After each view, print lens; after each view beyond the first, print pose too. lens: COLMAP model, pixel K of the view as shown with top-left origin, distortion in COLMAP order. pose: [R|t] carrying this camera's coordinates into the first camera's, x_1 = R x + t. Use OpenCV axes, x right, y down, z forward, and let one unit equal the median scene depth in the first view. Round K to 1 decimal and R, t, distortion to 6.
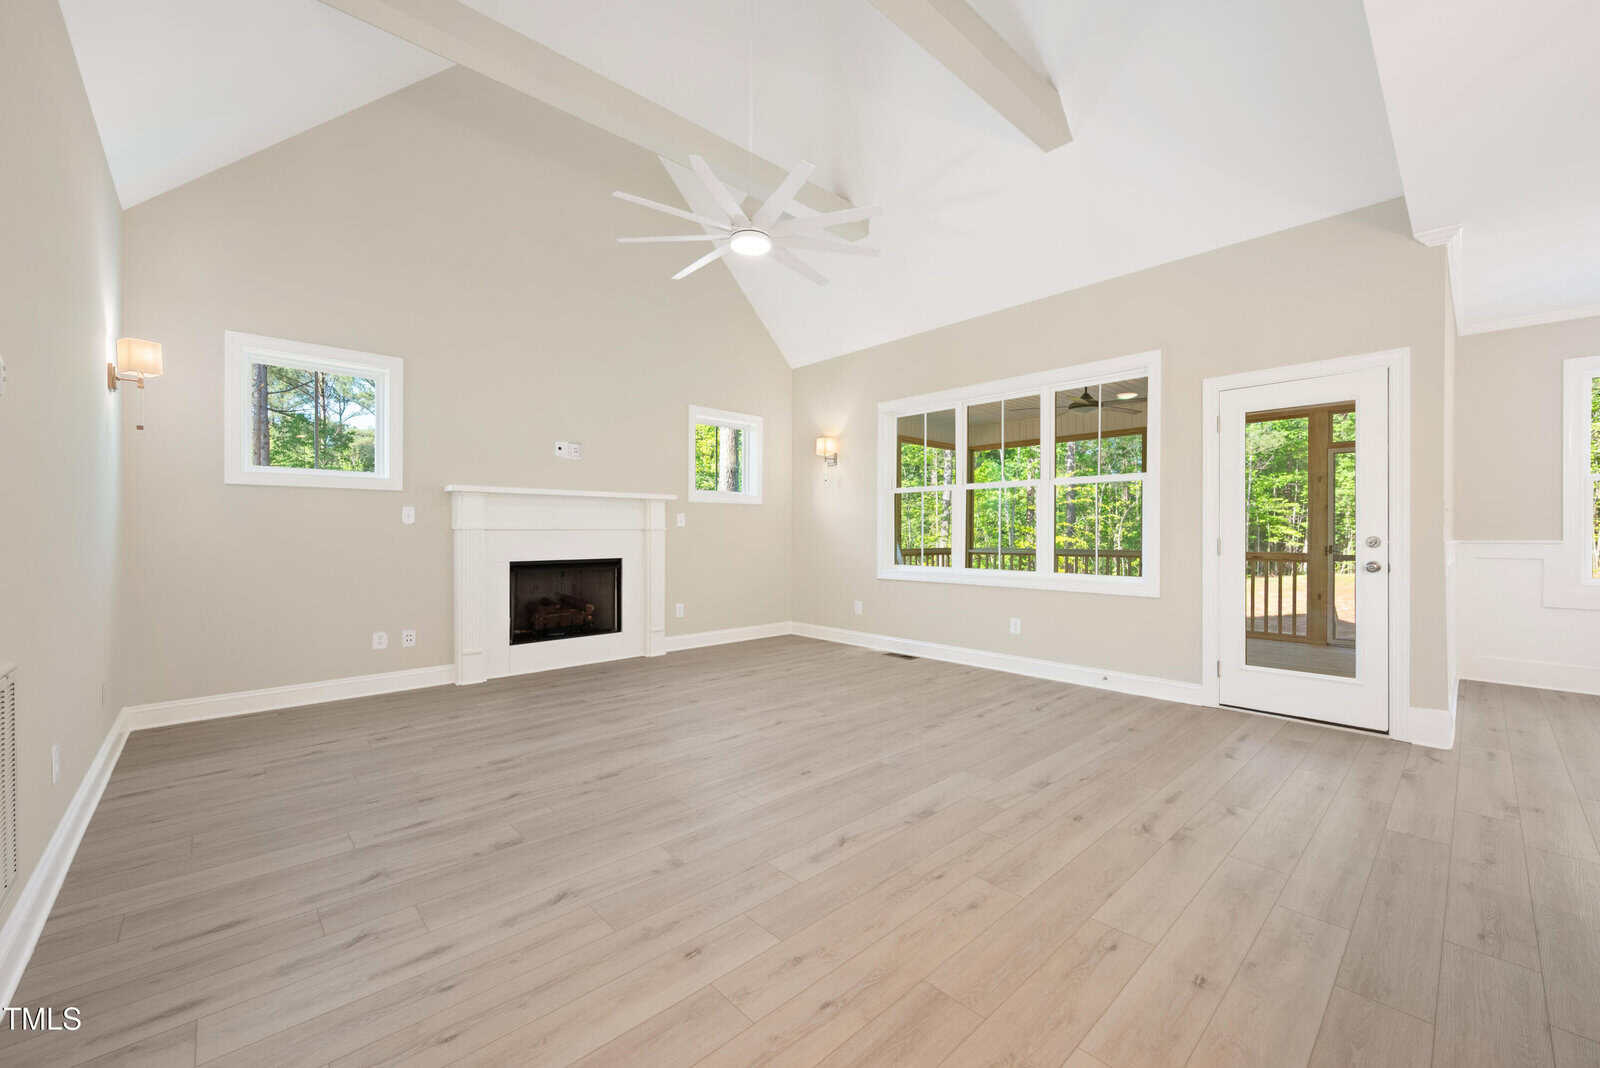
lens RADIAL K [[630.3, 0, 806.5], [0, 630.3, 535.6], [0, 0, 1]] dist [-0.002342, 0.000315]
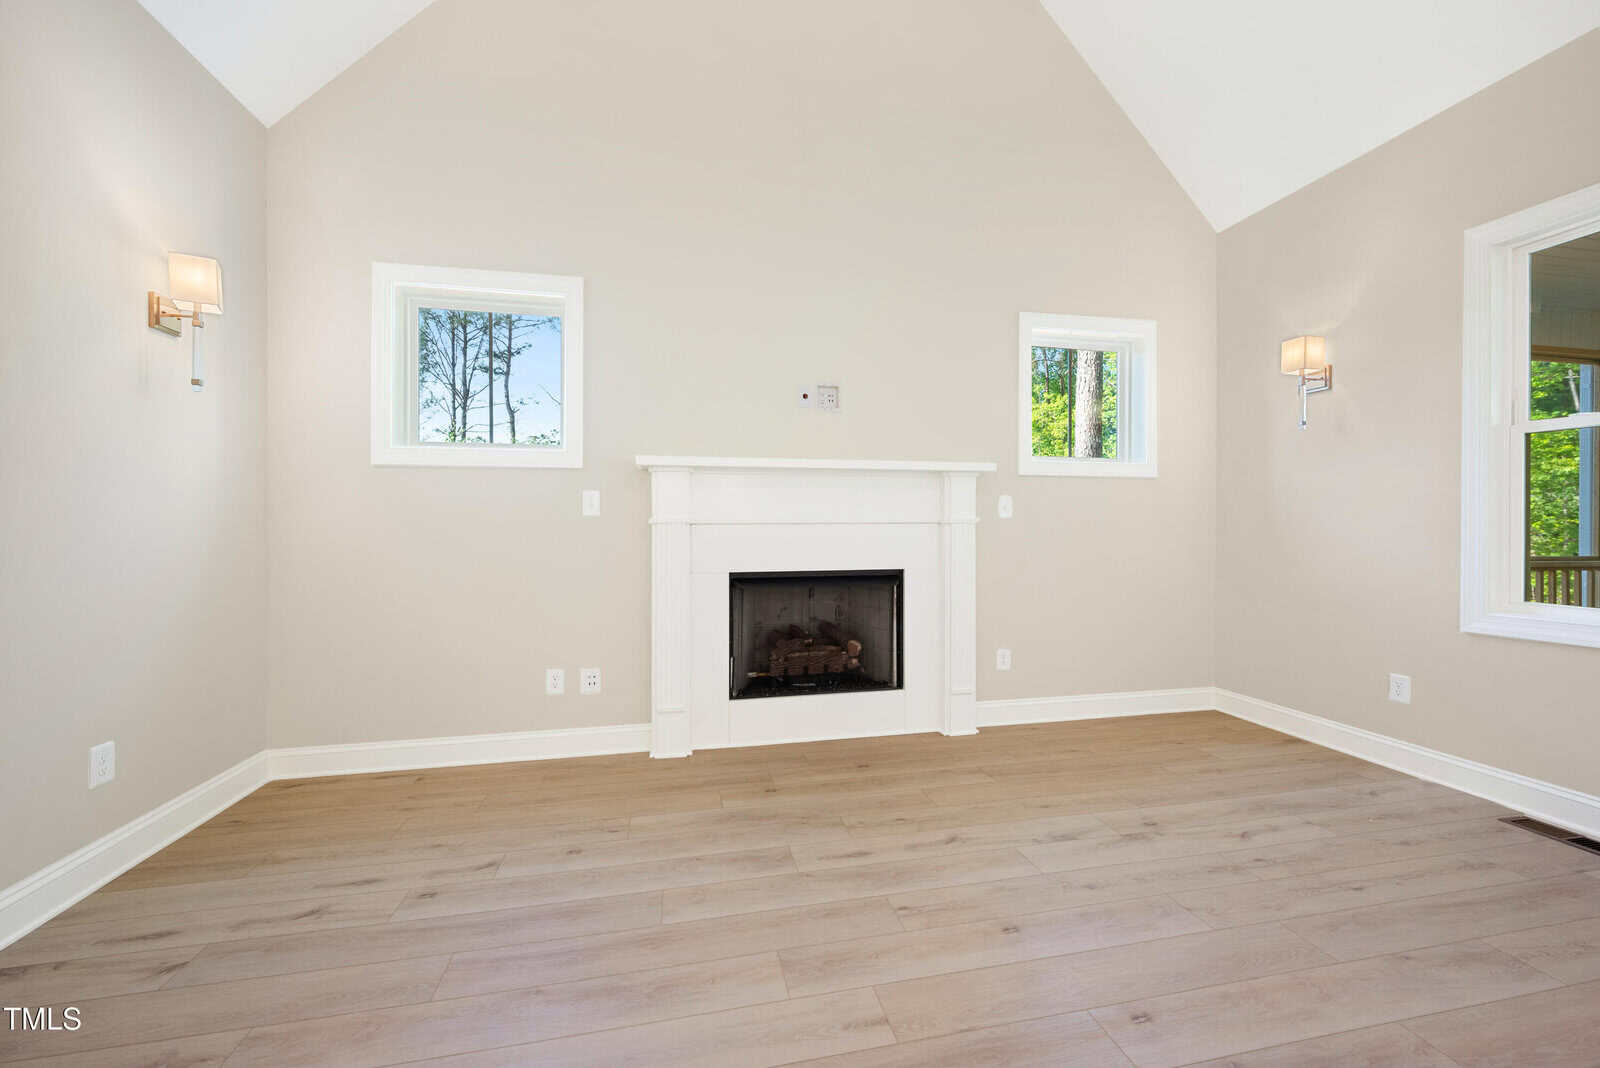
lens RADIAL K [[630.3, 0, 801.7], [0, 630.3, 529.4], [0, 0, 1]] dist [-0.002342, 0.000315]
pose [[0.854909, -0.001380, -0.518776, -0.069391], [0.000383, 0.999998, -0.002028, -0.001922], [0.518778, 0.001535, 0.854908, 0.494888]]
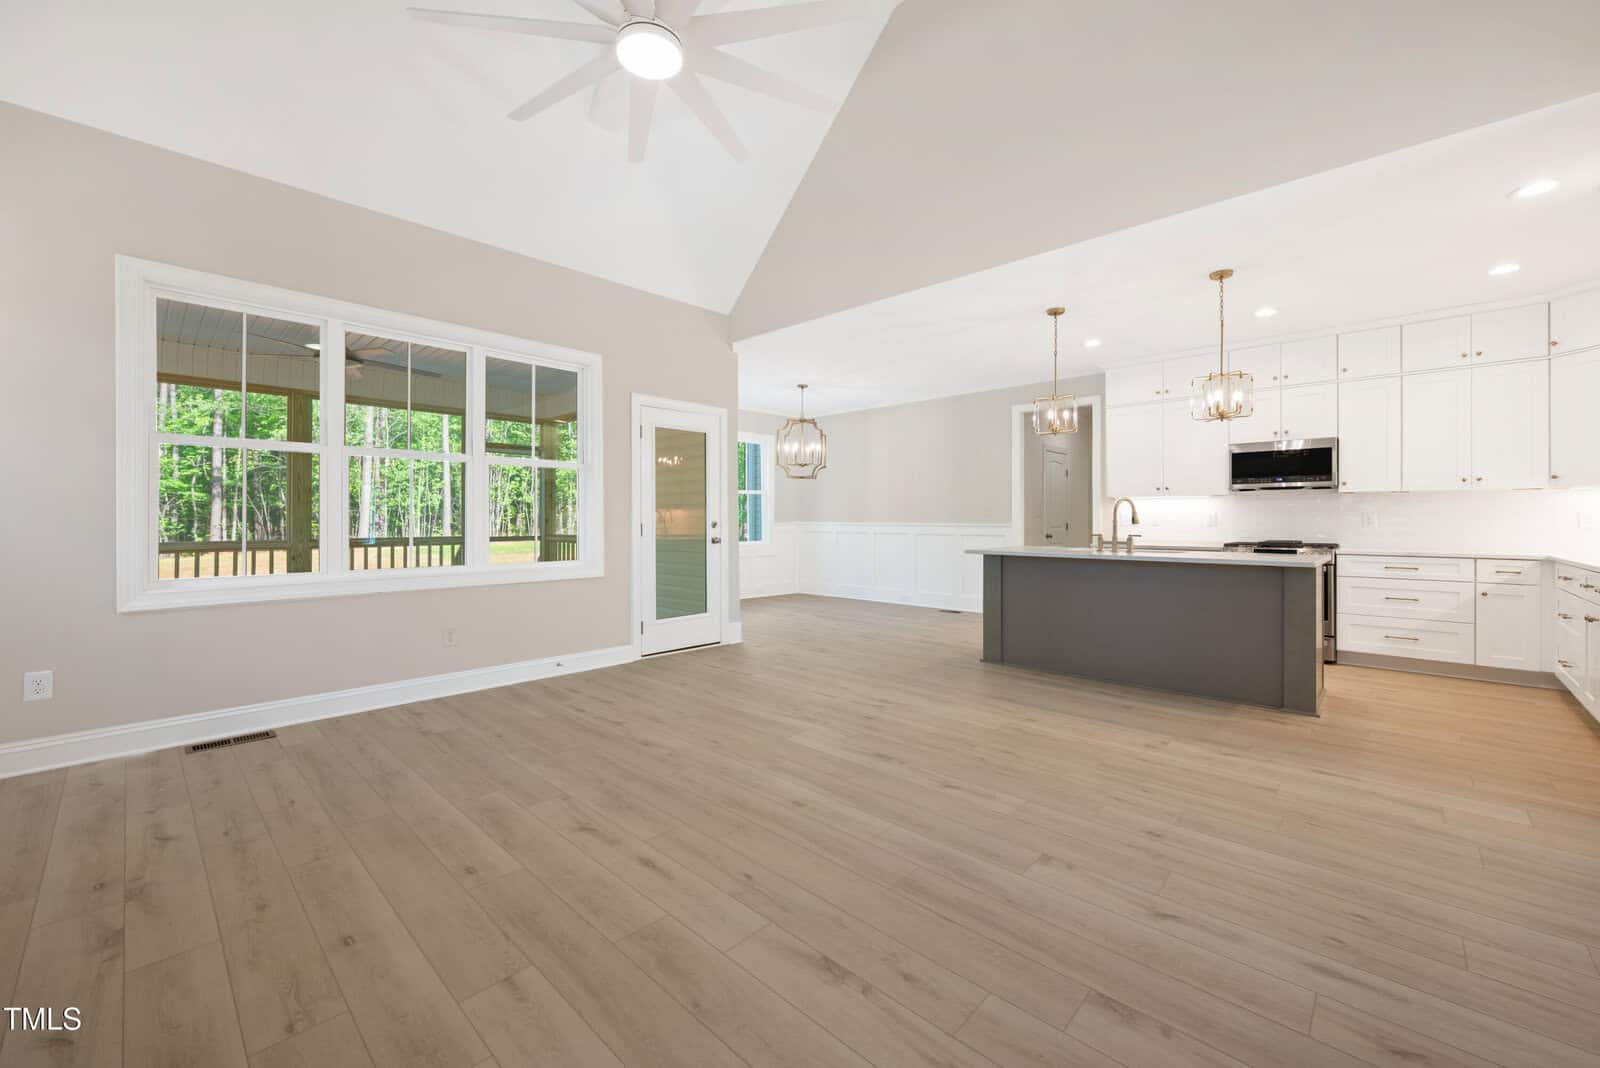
lens RADIAL K [[630.3, 0, 799.7], [0, 630.3, 519.6], [0, 0, 1]] dist [-0.002342, 0.000315]
pose [[-0.058928, -0.000331, 0.998262, -0.515646], [0.002541, 0.999997, 0.000481, -0.003001], [-0.998259, 0.002565, -0.058927, 0.640015]]
